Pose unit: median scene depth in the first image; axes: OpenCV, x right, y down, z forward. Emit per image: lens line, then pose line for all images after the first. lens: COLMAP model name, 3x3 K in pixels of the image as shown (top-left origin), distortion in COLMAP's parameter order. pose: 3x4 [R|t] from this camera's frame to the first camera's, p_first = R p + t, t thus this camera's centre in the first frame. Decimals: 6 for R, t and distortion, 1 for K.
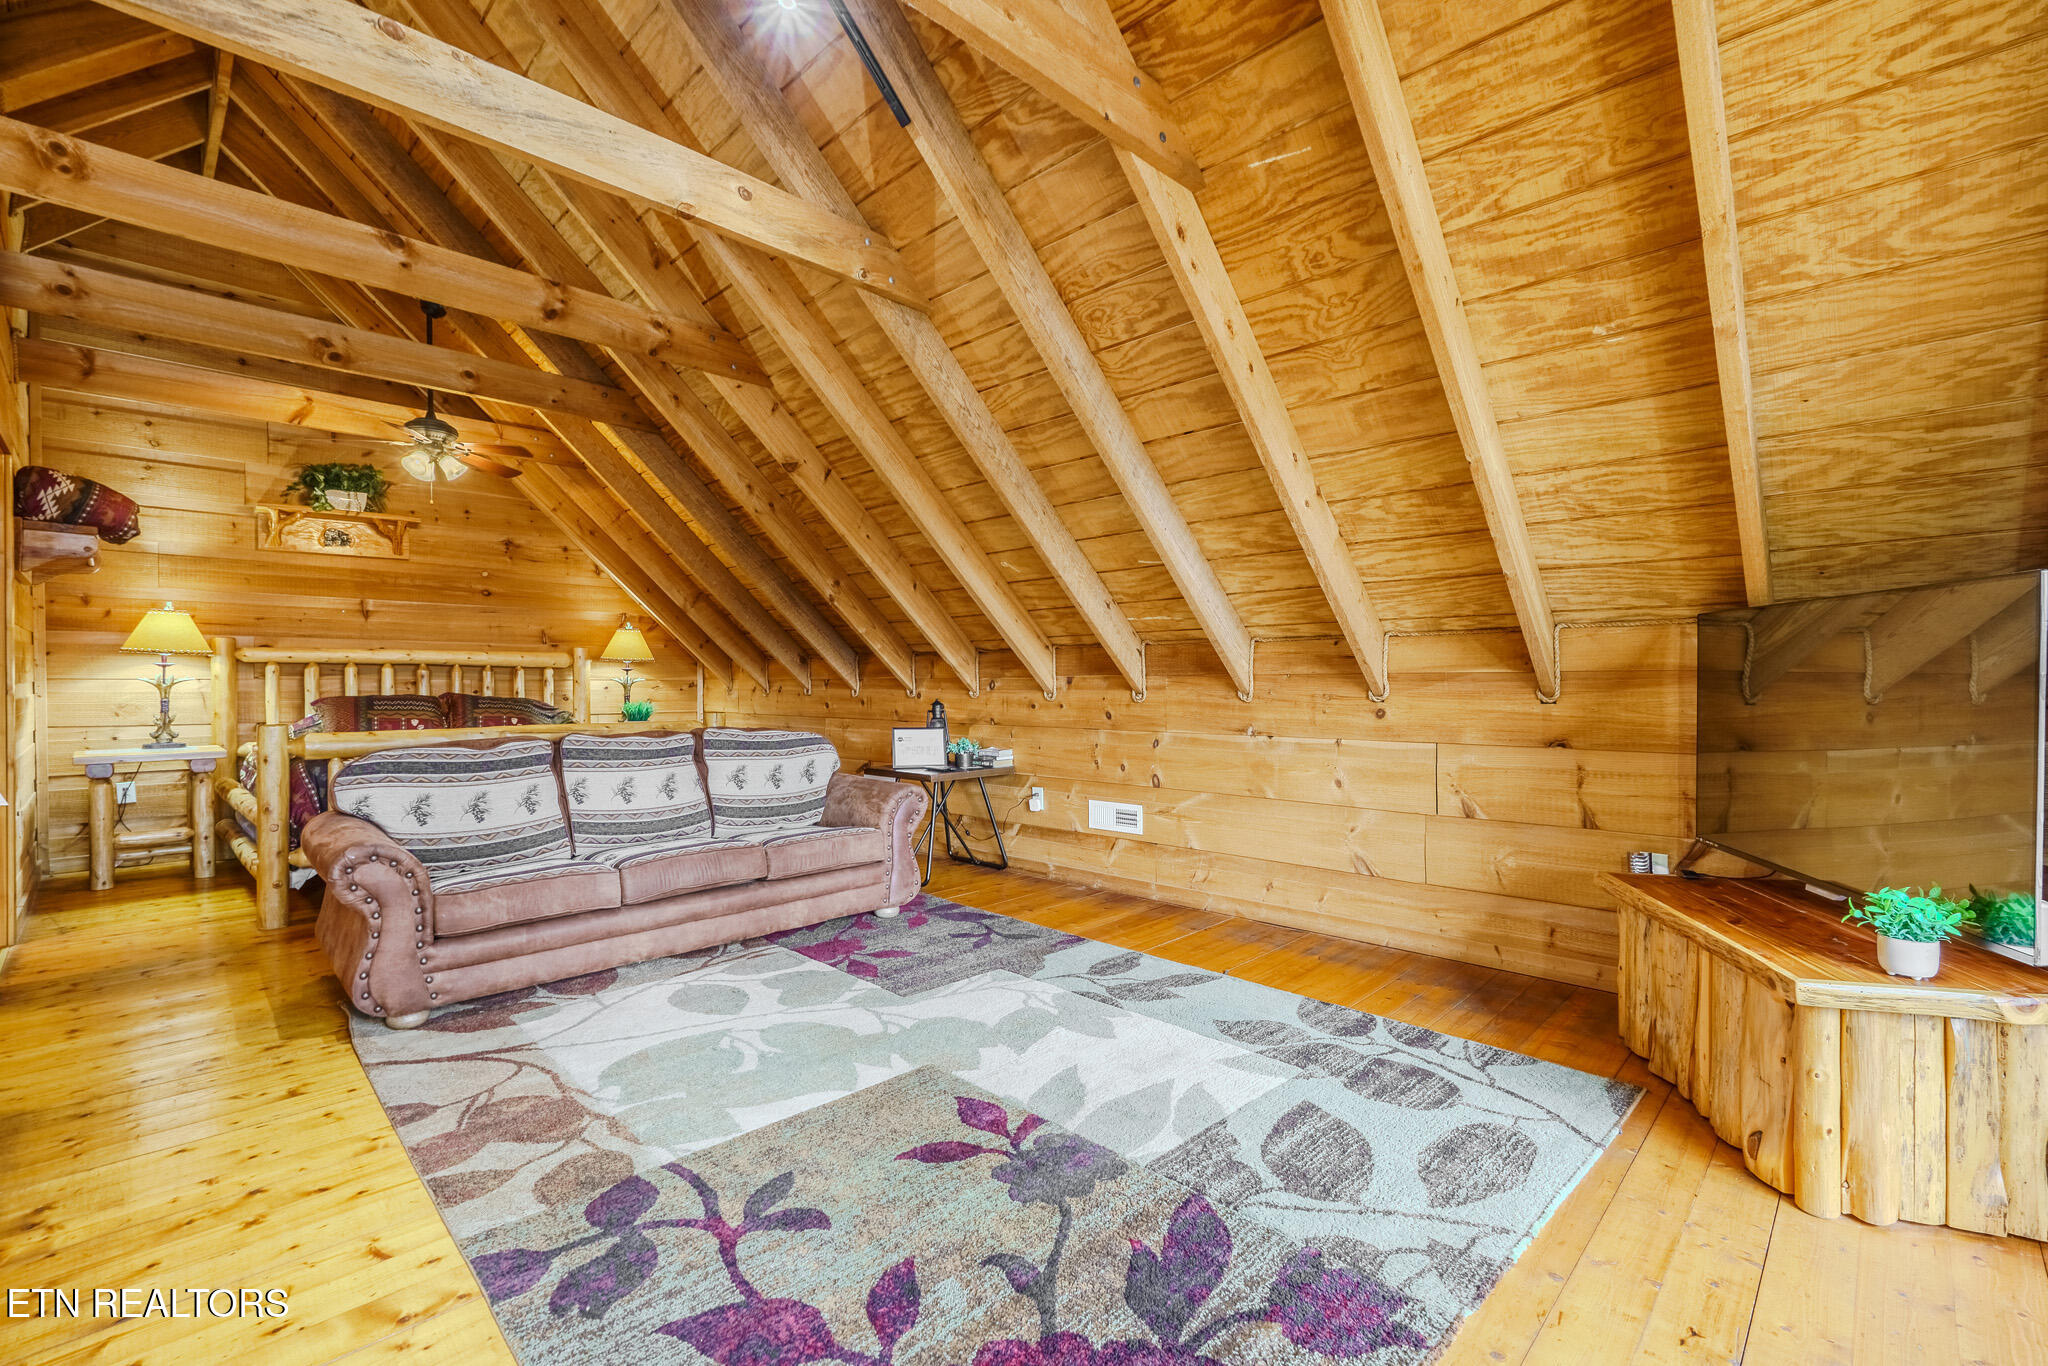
lens RADIAL K [[903.2, 0, 1013.1], [0, 903.2, 683.8], [0, 0, 1]] dist [-0.004286, 0.001056]
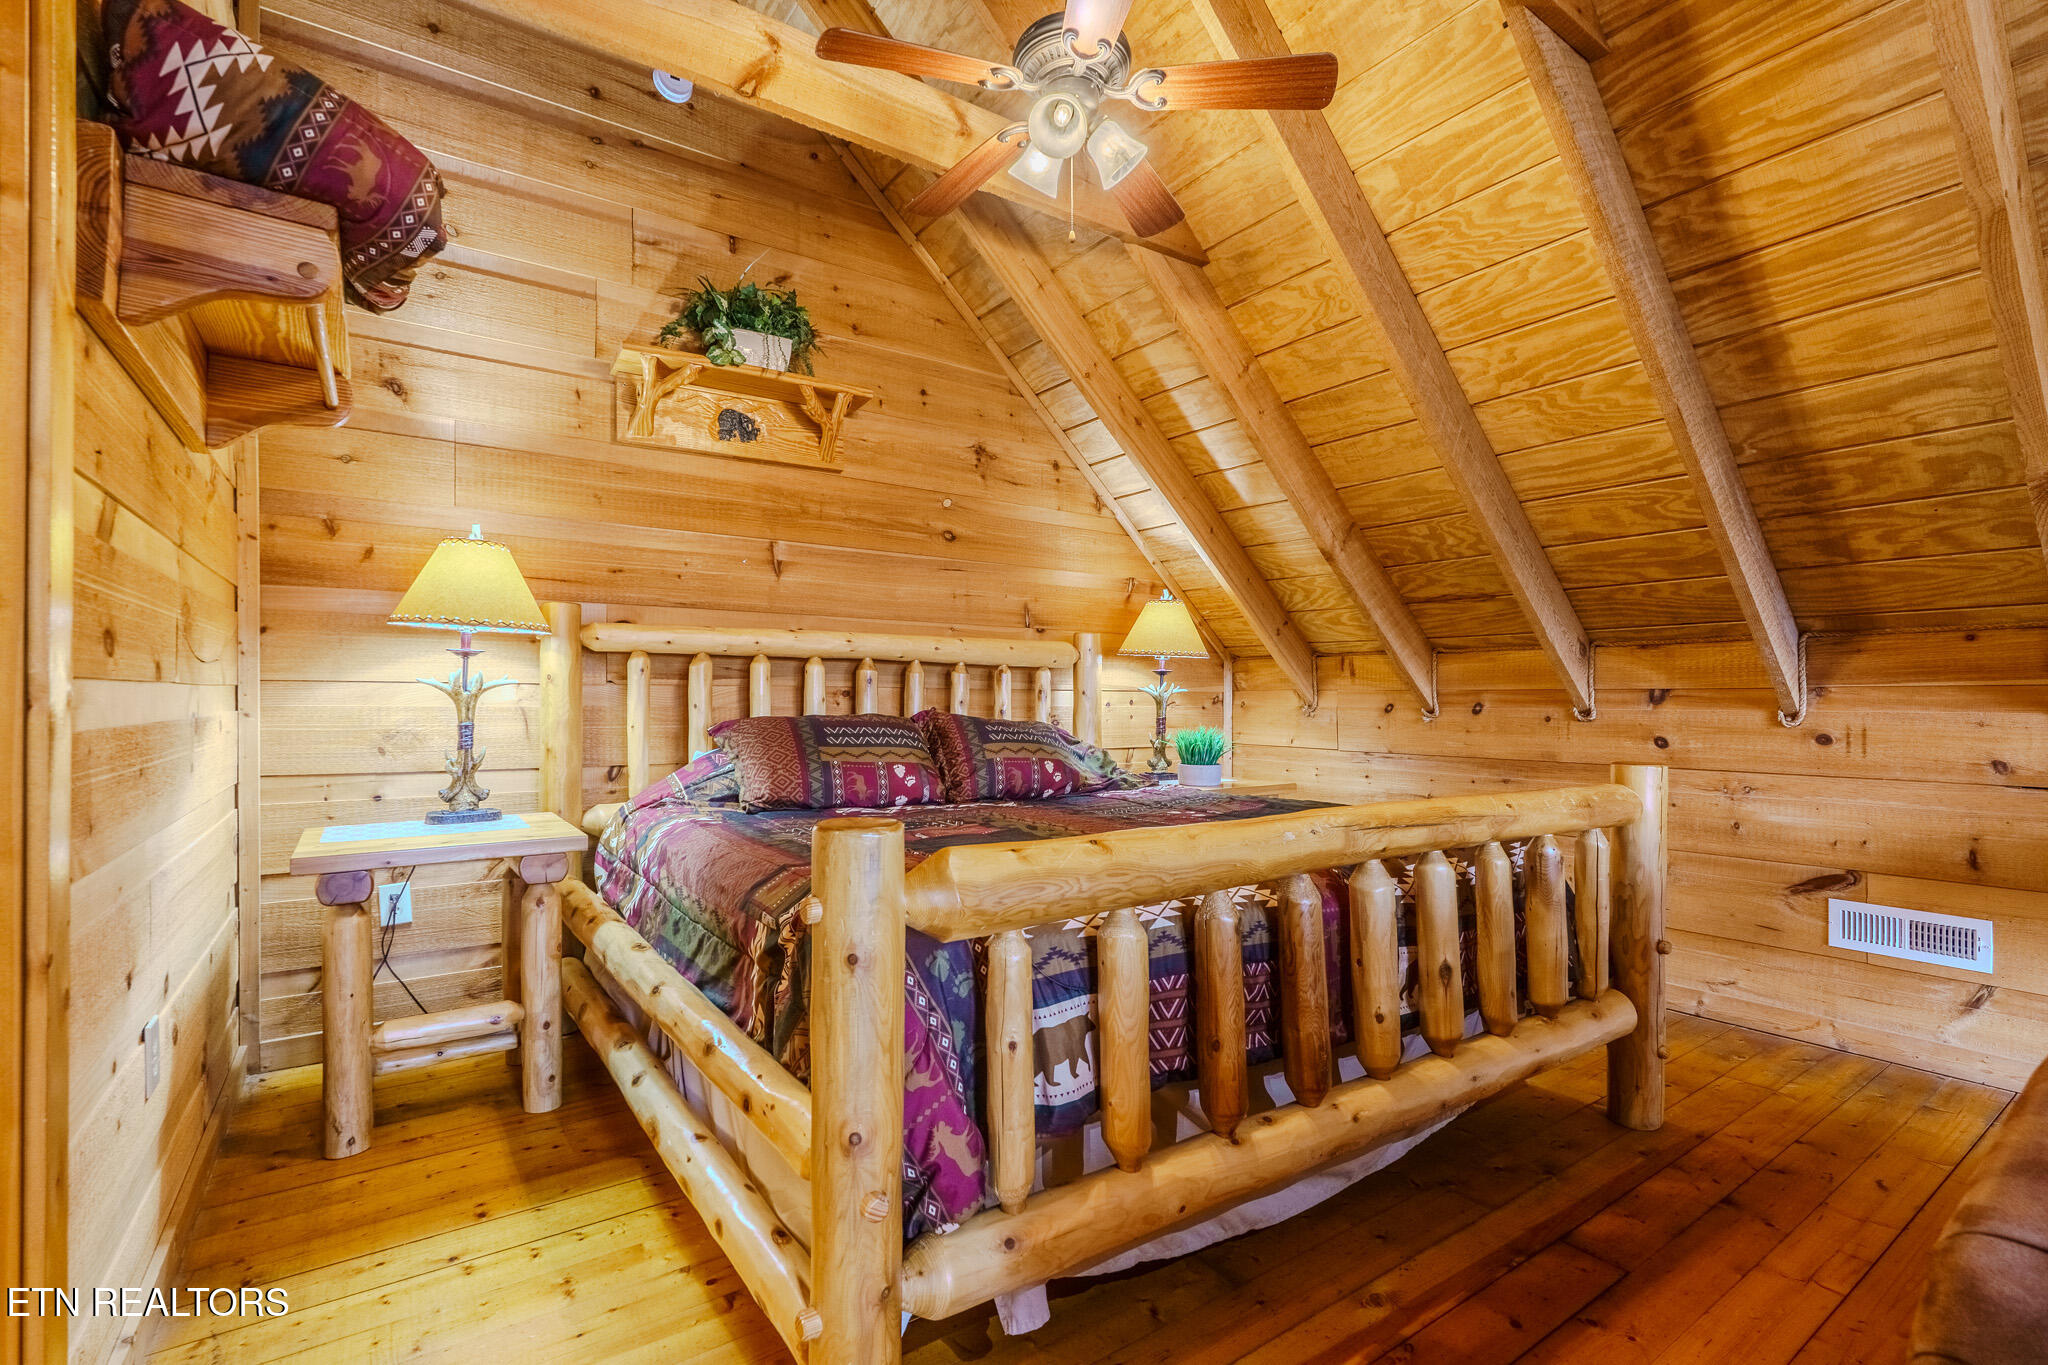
lens RADIAL K [[903.2, 0, 1024.3], [0, 903.2, 690.8], [0, 0, 1]] dist [-0.004286, 0.001056]
pose [[0.986334, 0.002961, -0.164733, -0.548886], [-0.004777, 0.999932, -0.010629, 0.003524], [0.164690, 0.011270, 0.986281, 0.552462]]
